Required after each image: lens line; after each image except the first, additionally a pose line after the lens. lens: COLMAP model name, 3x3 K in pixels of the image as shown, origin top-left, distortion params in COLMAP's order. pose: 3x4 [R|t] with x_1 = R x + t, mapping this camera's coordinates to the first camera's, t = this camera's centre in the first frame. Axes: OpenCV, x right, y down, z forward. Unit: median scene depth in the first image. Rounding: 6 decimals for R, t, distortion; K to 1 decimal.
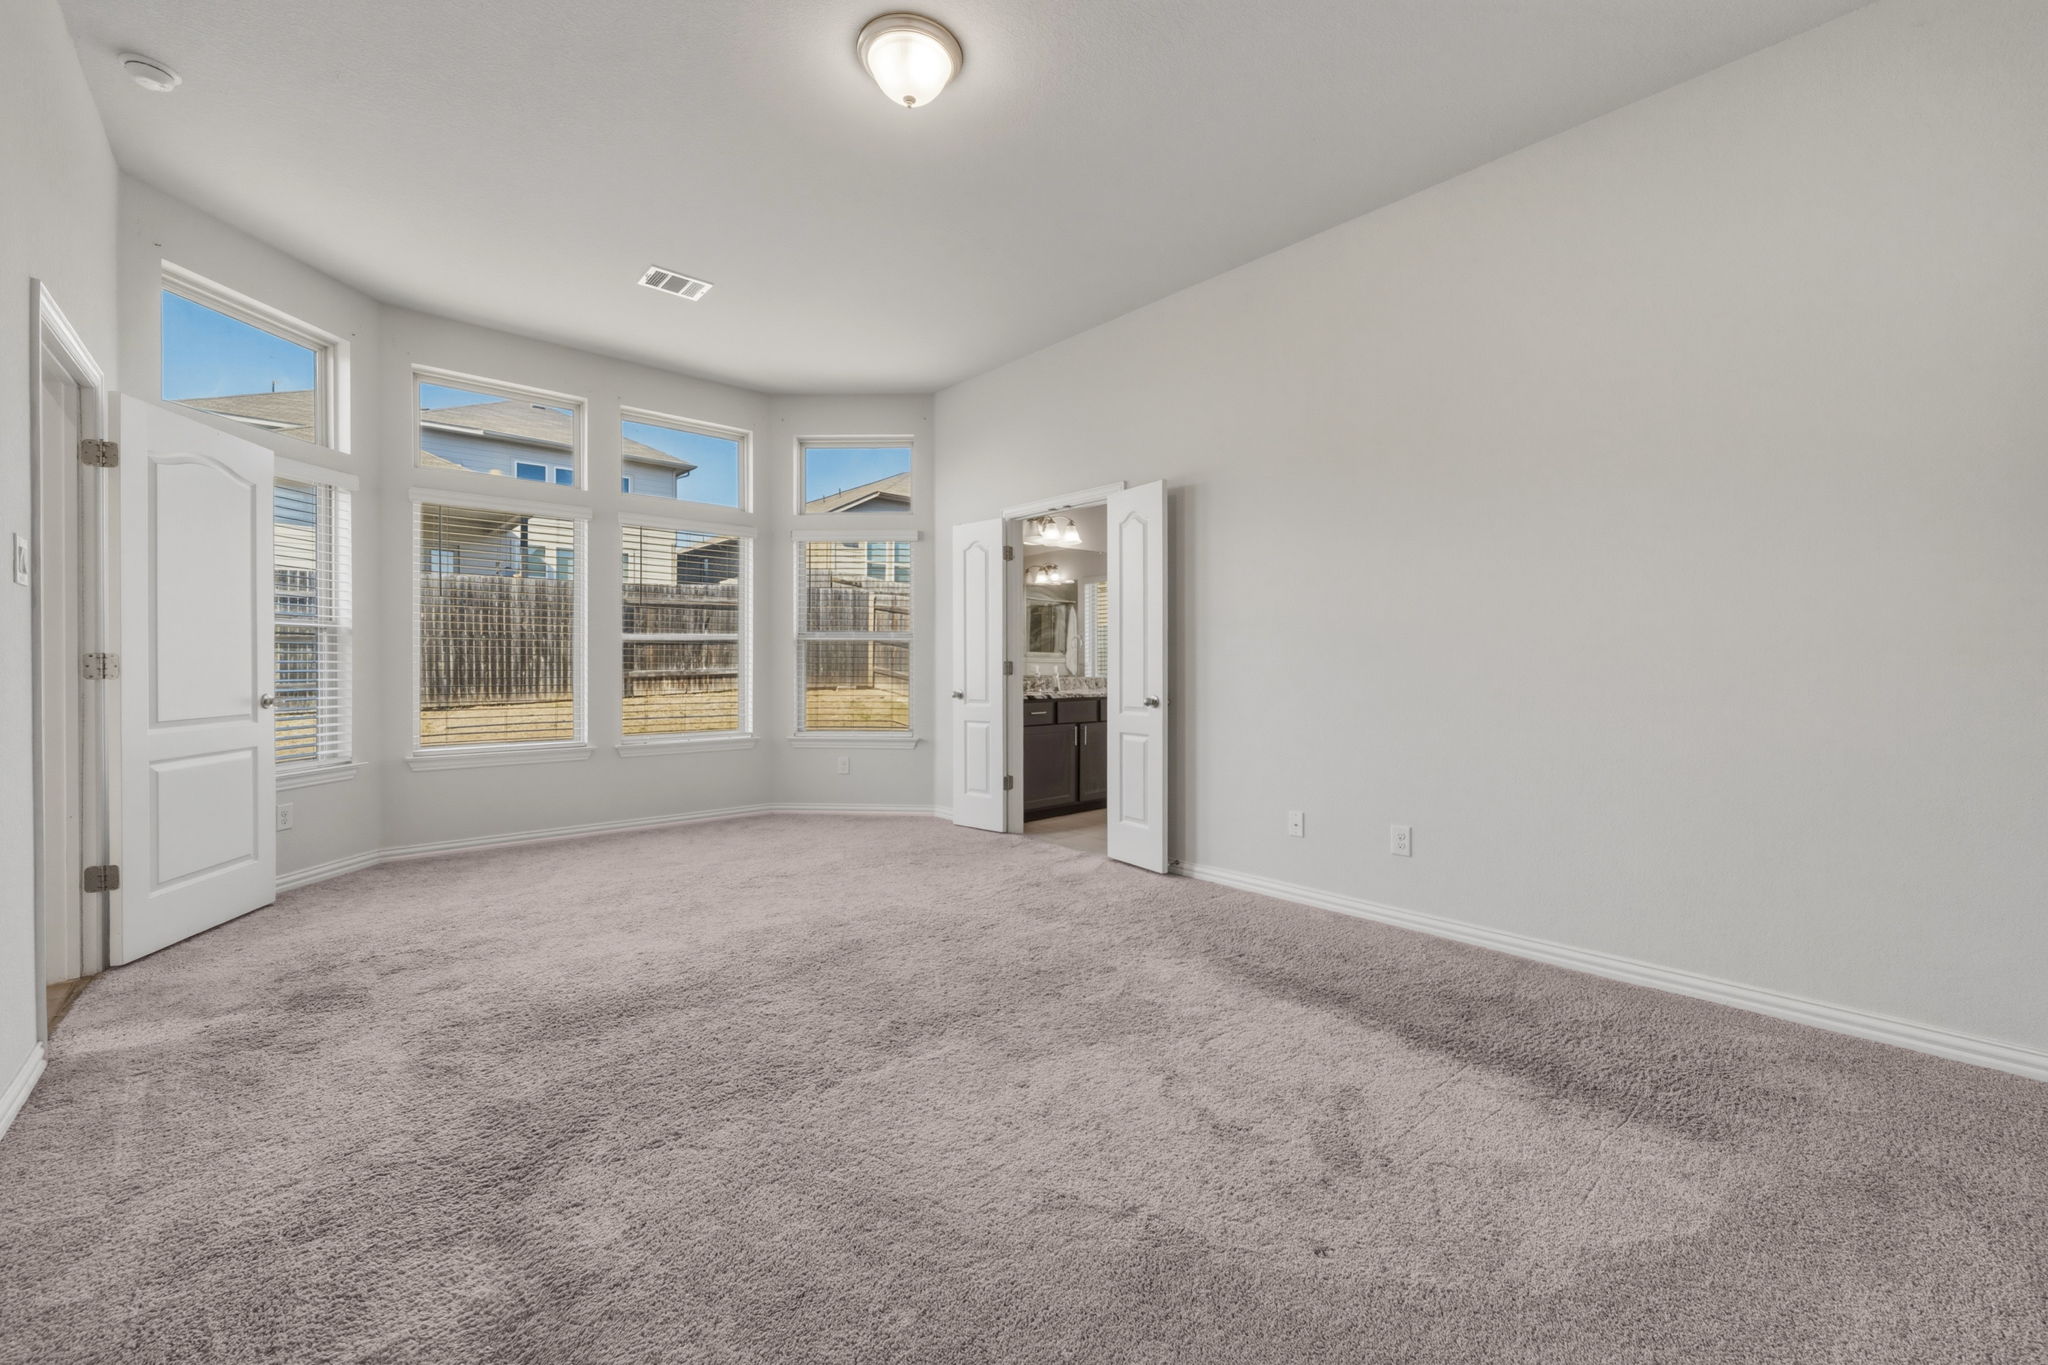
lens RADIAL K [[805.7, 0, 1038.2], [0, 805.7, 672.5], [0, 0, 1]] dist [-0.000276, -0.000023]
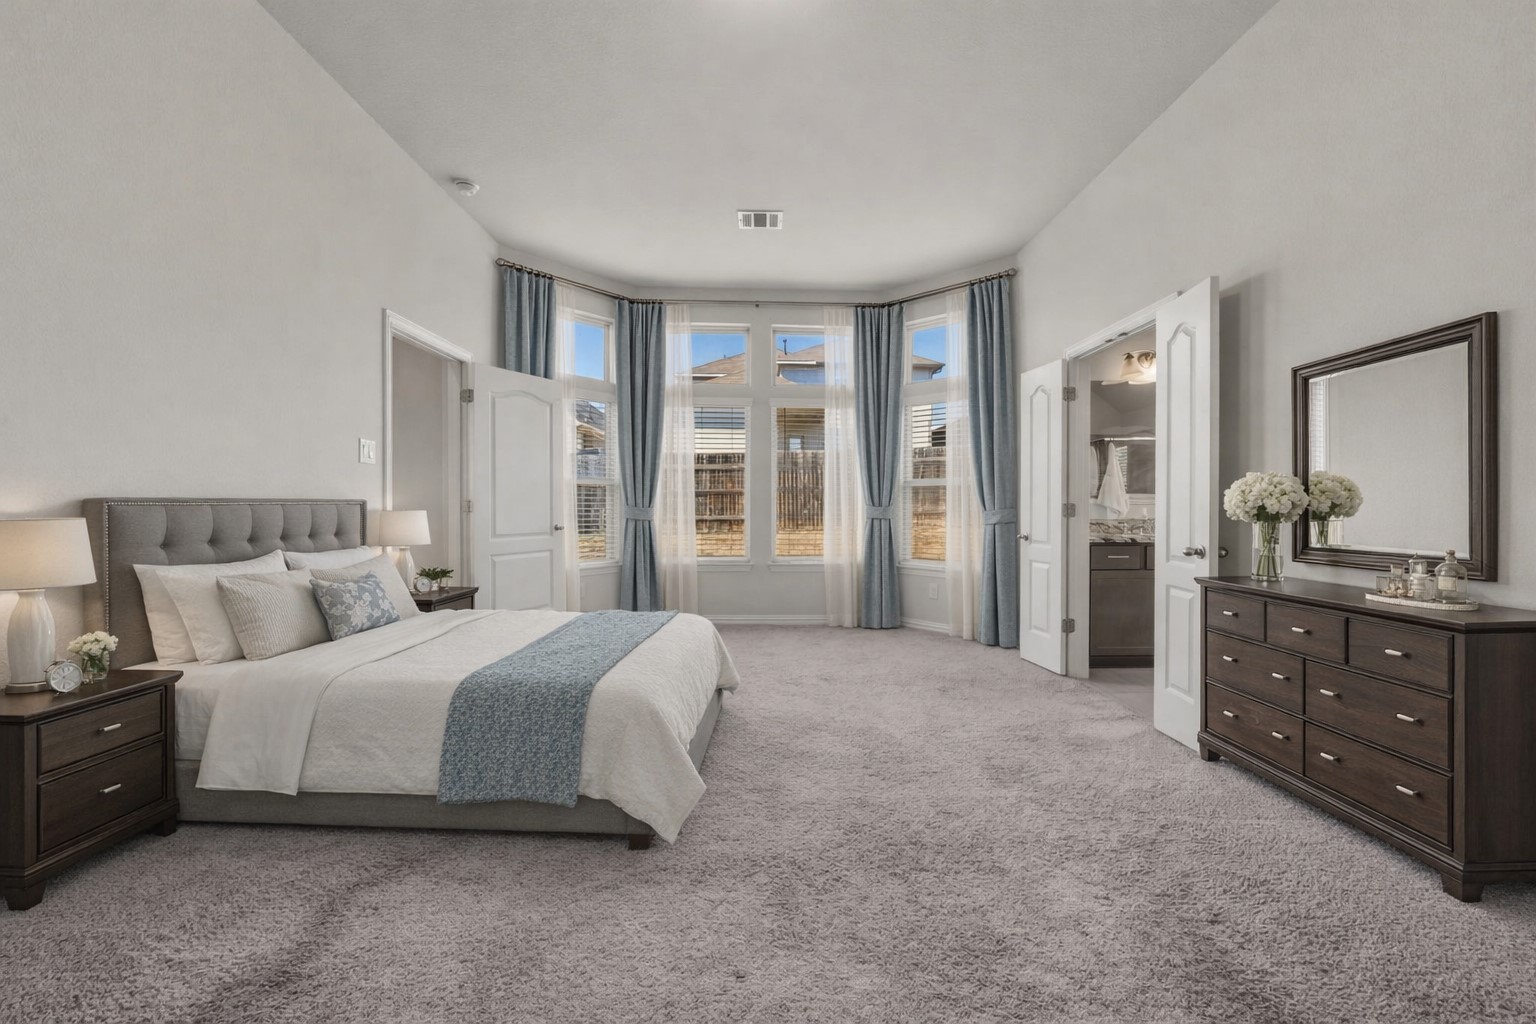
lens RADIAL K [[604.3, 0, 769.3], [0, 604.3, 513.0], [0, 0, 1]] dist [-0.000276, -0.000023]
pose [[0.755277, 0.008336, -0.655353, 0.214049], [-0.007025, 0.999965, 0.004623, -0.002585], [0.655368, 0.001112, 0.755309, 0.249497]]
